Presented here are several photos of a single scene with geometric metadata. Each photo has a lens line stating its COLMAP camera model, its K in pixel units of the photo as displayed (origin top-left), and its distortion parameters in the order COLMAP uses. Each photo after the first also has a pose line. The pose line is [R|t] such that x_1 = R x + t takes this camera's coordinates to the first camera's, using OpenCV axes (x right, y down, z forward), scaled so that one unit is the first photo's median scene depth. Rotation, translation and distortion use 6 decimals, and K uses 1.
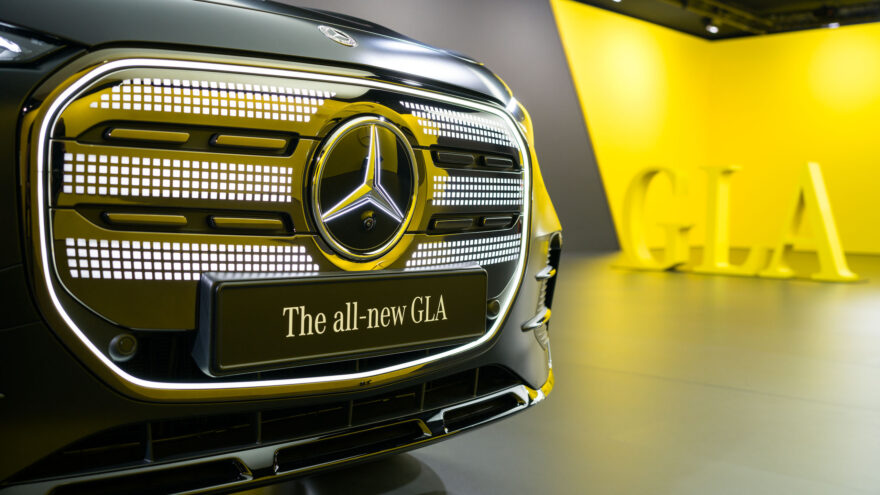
lens RADIAL K [[987.6, 0, 441.9], [0, 987.6, 242.3], [0, 0, 1]] dist [0.059240, 0.000000]
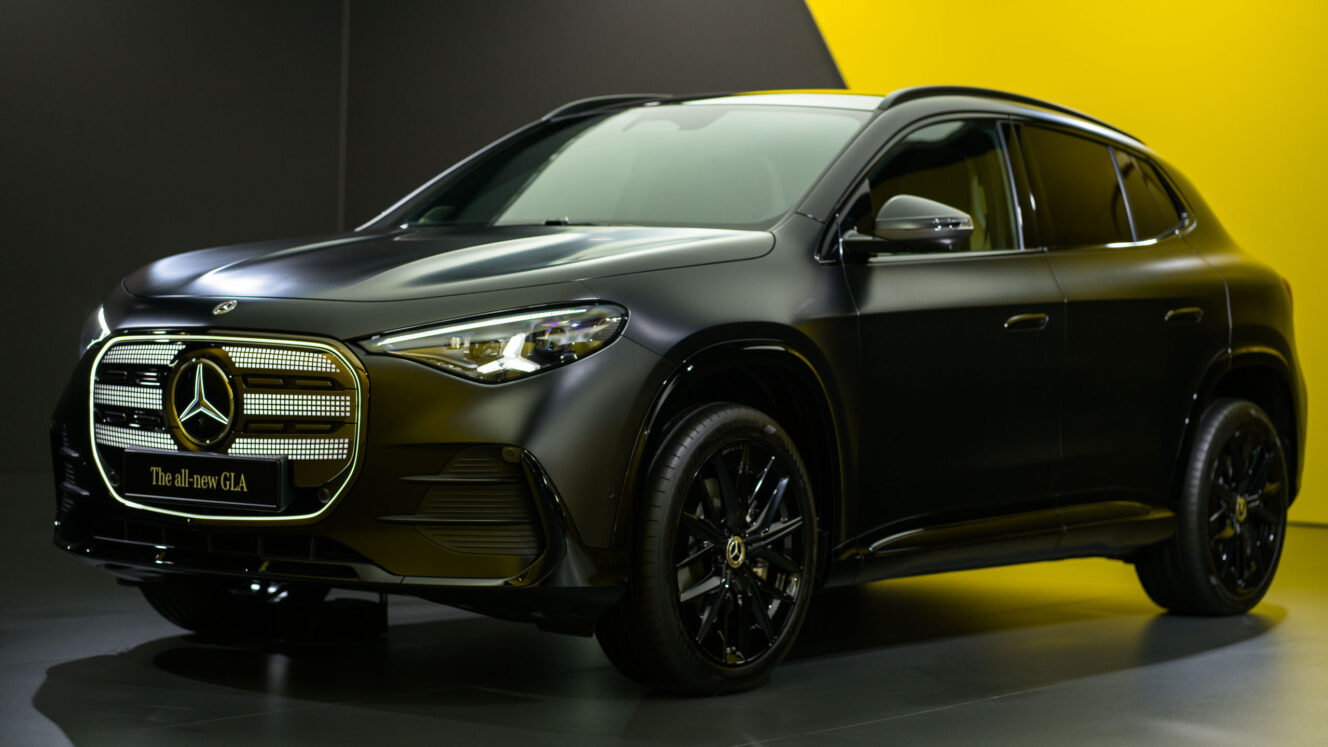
lens RADIAL K [[2785.3, 0, 659.8], [0, 2785.3, 375.5], [0, 0, 1]] dist [-0.284208, 0.000000]
pose [[0.116712, -0.011874, -0.993095, 4.438615], [-0.063235, 0.997811, -0.019362, -0.056106], [0.991151, 0.065059, 0.115706, 1.189491]]
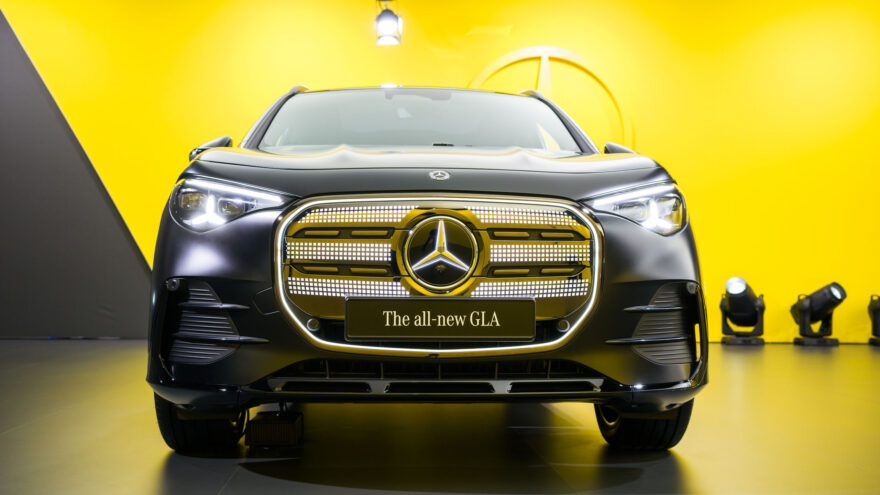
lens RADIAL K [[987.6, 0, 435.3], [0, 987.6, 246.5], [0, 0, 1]] dist [0.059240, 0.000000]
pose [[0.702730, -0.040628, -0.710296, 1.255966], [-0.017768, 0.997055, -0.074609, 0.074780], [0.711235, 0.065050, 0.699938, -0.347906]]
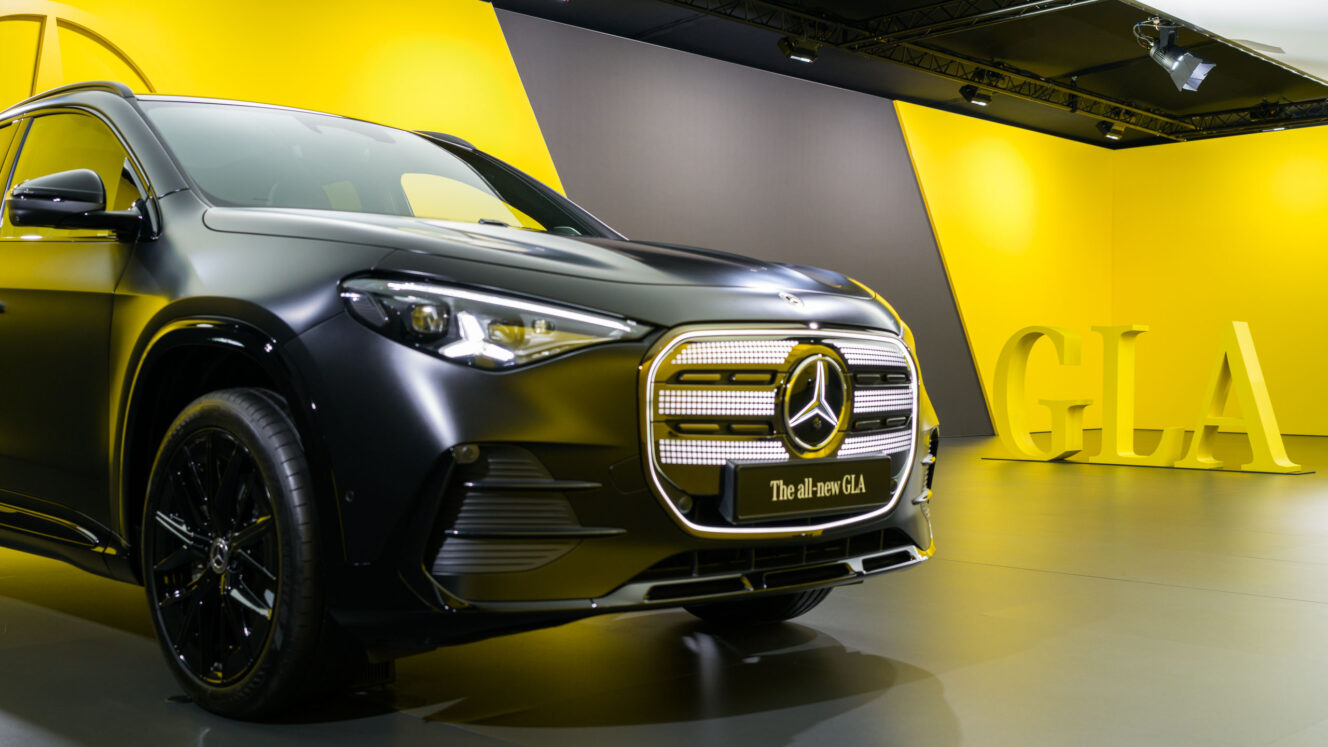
lens RADIAL K [[1490.3, 0, 669.5], [0, 1490.3, 377.8], [0, 0, 1]] dist [0.059240, 0.000000]
pose [[0.999256, -0.013402, -0.036155, -0.209366], [0.012269, 0.999432, -0.031378, -0.023665], [0.036555, 0.030911, 0.998853, -1.241962]]
